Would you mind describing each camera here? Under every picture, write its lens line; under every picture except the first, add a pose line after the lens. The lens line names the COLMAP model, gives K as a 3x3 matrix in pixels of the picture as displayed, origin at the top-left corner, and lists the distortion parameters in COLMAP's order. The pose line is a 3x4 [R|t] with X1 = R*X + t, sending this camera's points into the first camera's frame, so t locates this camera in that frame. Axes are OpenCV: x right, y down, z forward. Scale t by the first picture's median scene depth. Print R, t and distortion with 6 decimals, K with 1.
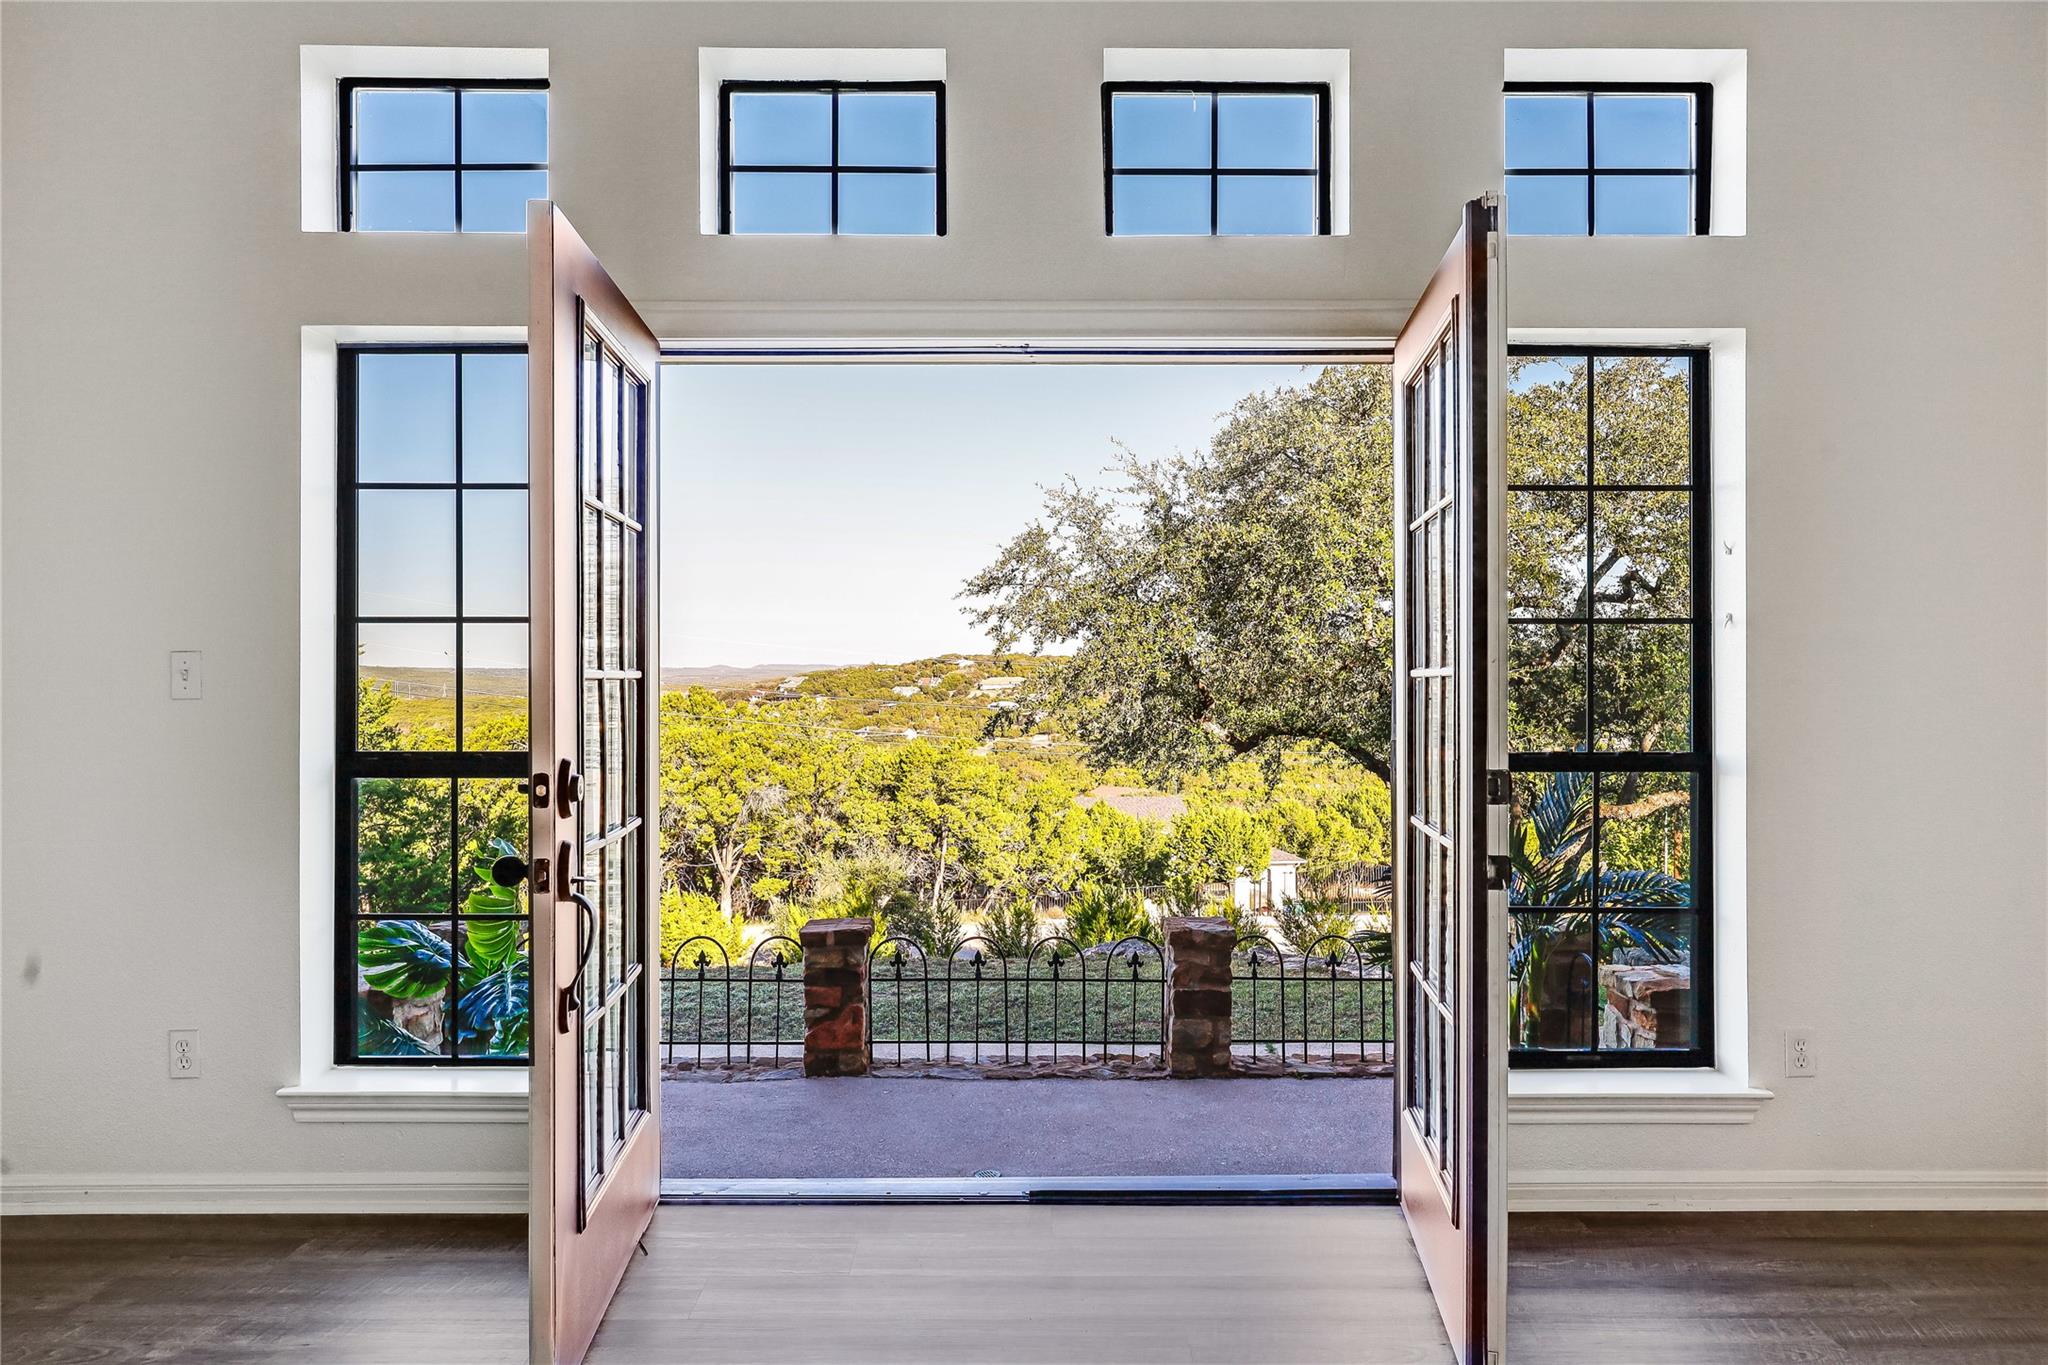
lens RADIAL K [[1695.6, 0, 997.4], [0, 1695.6, 682.7], [0, 0, 1]] dist [0.009798, 0.004419]
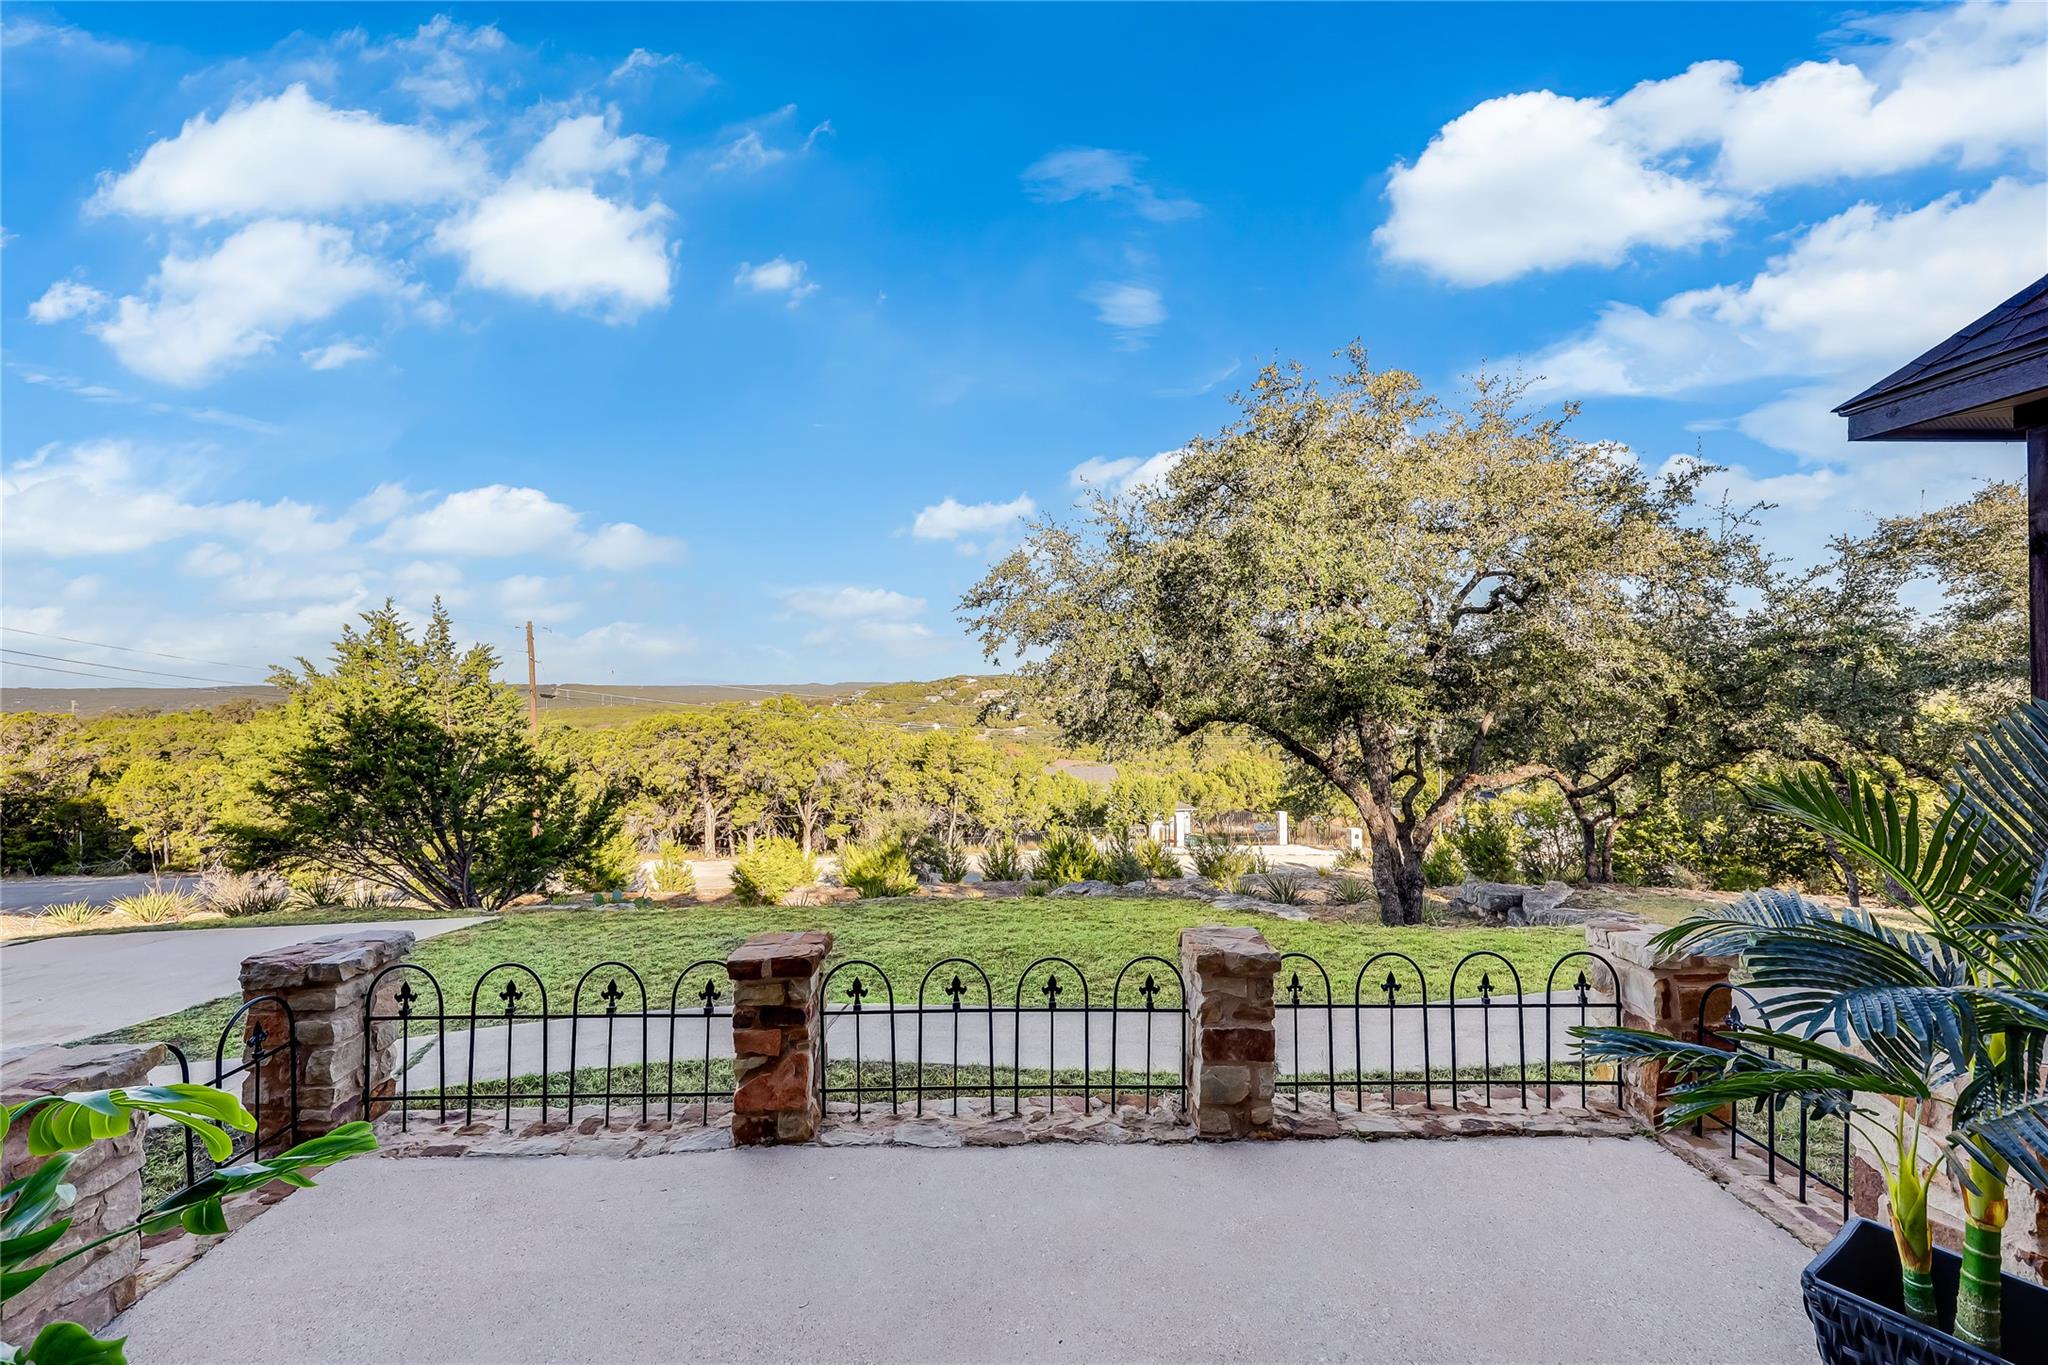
lens RADIAL K [[819.1, 0, 1013.7], [0, 819.1, 692.9], [0, 0, 1]] dist [0.000539, -0.000010]
pose [[0.999760, -0.004622, 0.021423, 0.005052], [0.004977, 0.999851, -0.016551, 0.017702], [-0.021344, 0.016654, 0.999633, 0.364158]]
